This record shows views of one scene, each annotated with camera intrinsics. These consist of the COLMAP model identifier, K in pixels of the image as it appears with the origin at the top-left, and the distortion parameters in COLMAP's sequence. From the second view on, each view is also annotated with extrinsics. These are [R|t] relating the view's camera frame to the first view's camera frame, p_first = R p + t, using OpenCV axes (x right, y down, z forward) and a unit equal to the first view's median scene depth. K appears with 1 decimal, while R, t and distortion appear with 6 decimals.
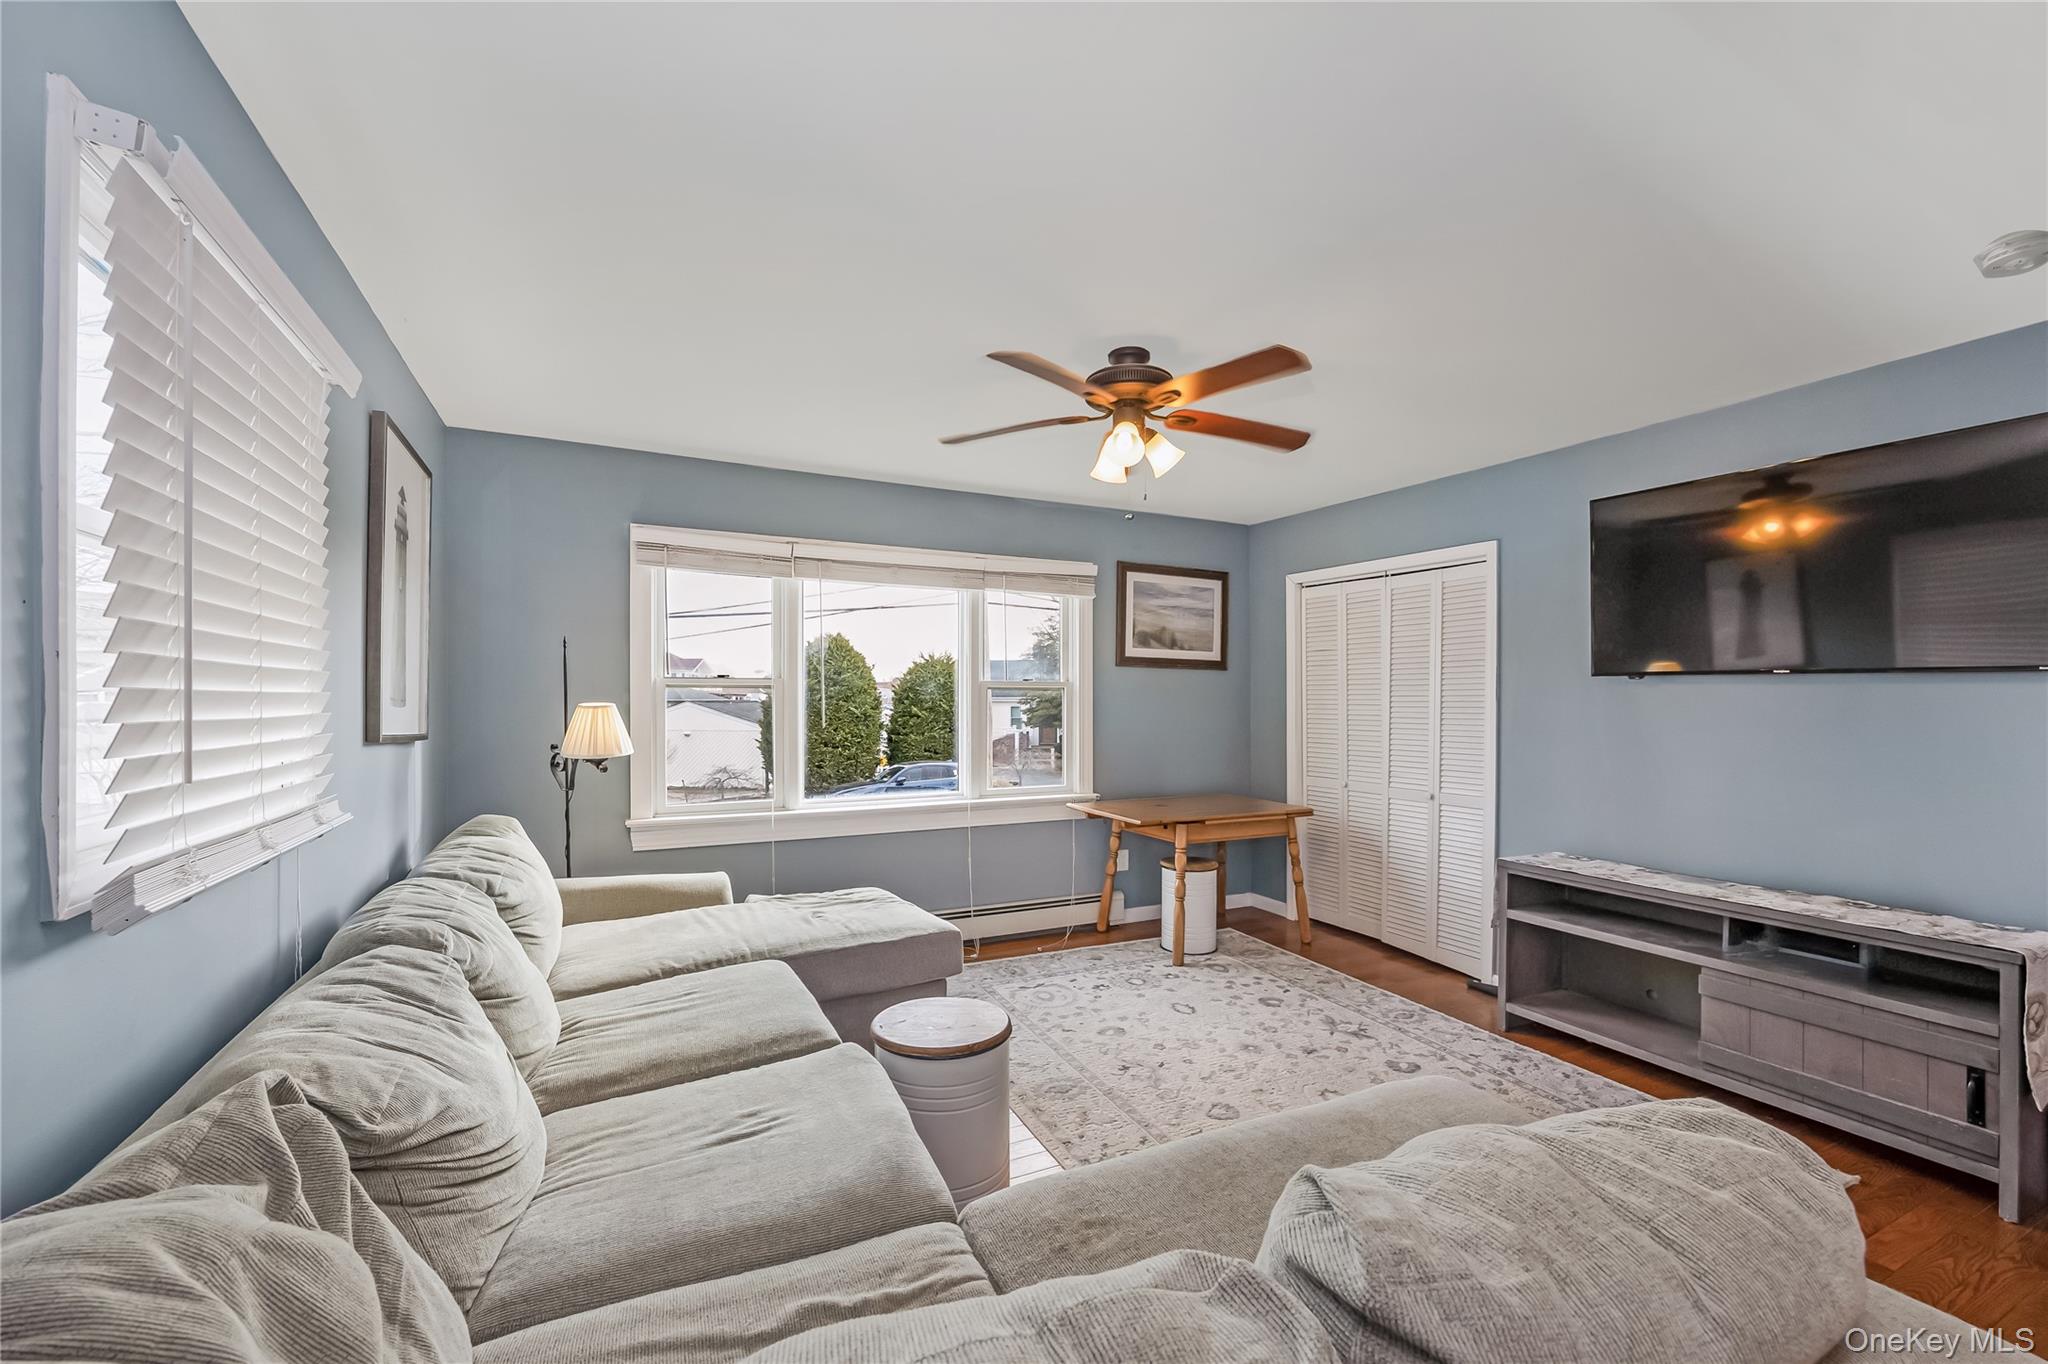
lens RADIAL K [[850.1, 0, 1024.0], [0, 850.1, 700.9], [0, 0, 1]] dist [-0.001523, -0.000100]
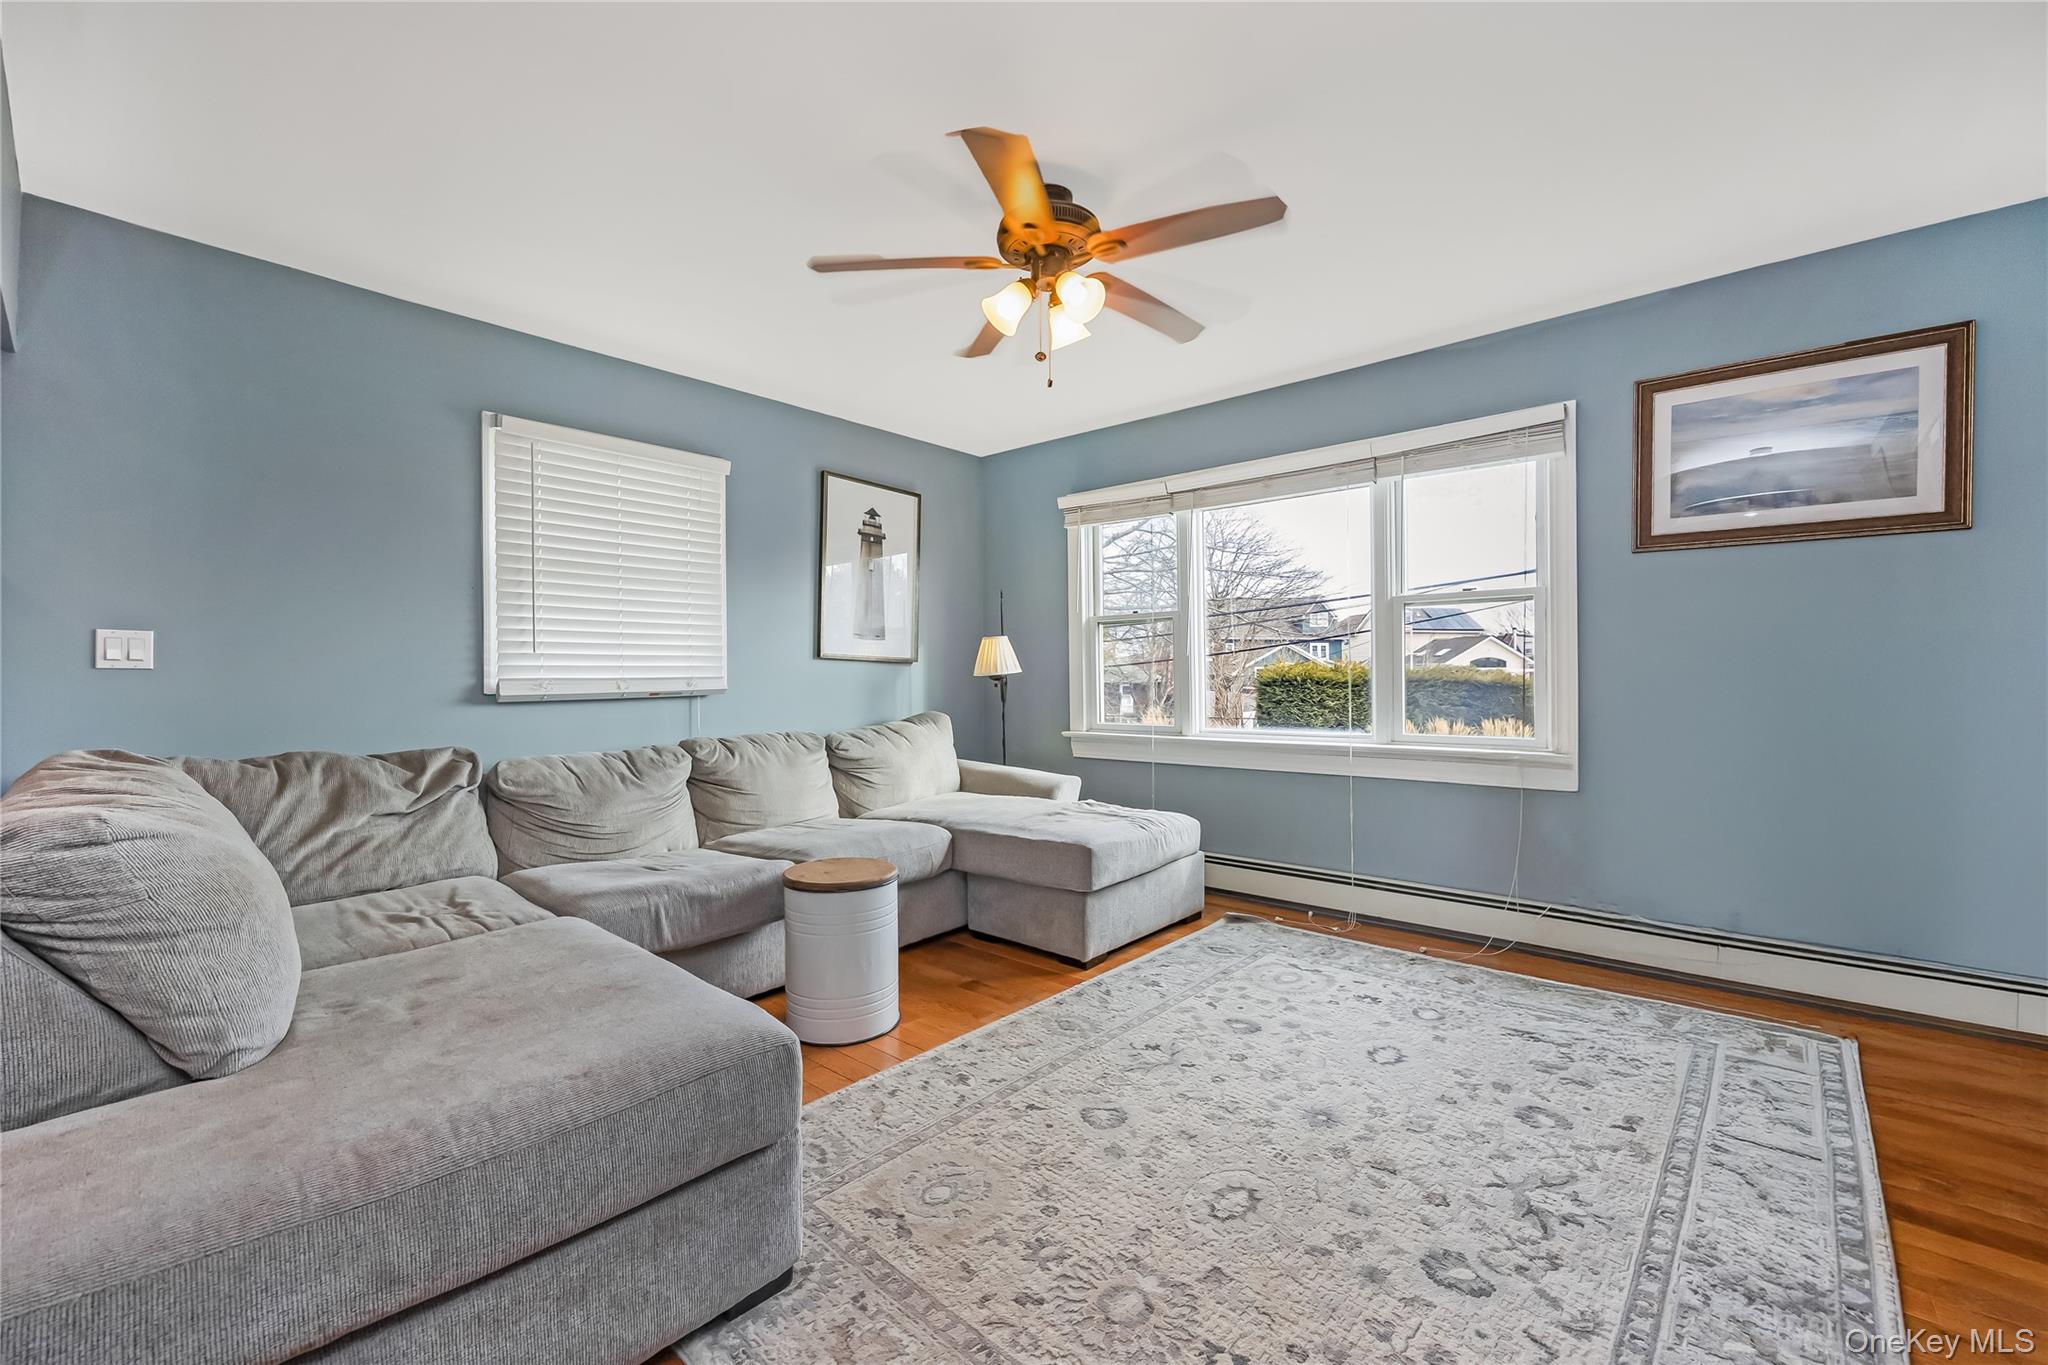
lens RADIAL K [[839.9, 0, 1028.3], [0, 839.9, 687.1], [0, 0, 1]] dist [0.000100, -0.000038]
pose [[0.378072, 0.008445, -0.925738, 0.647932], [0.008138, 0.999889, 0.012445, 0.057260], [0.925740, -0.012239, 0.377962, 0.460827]]
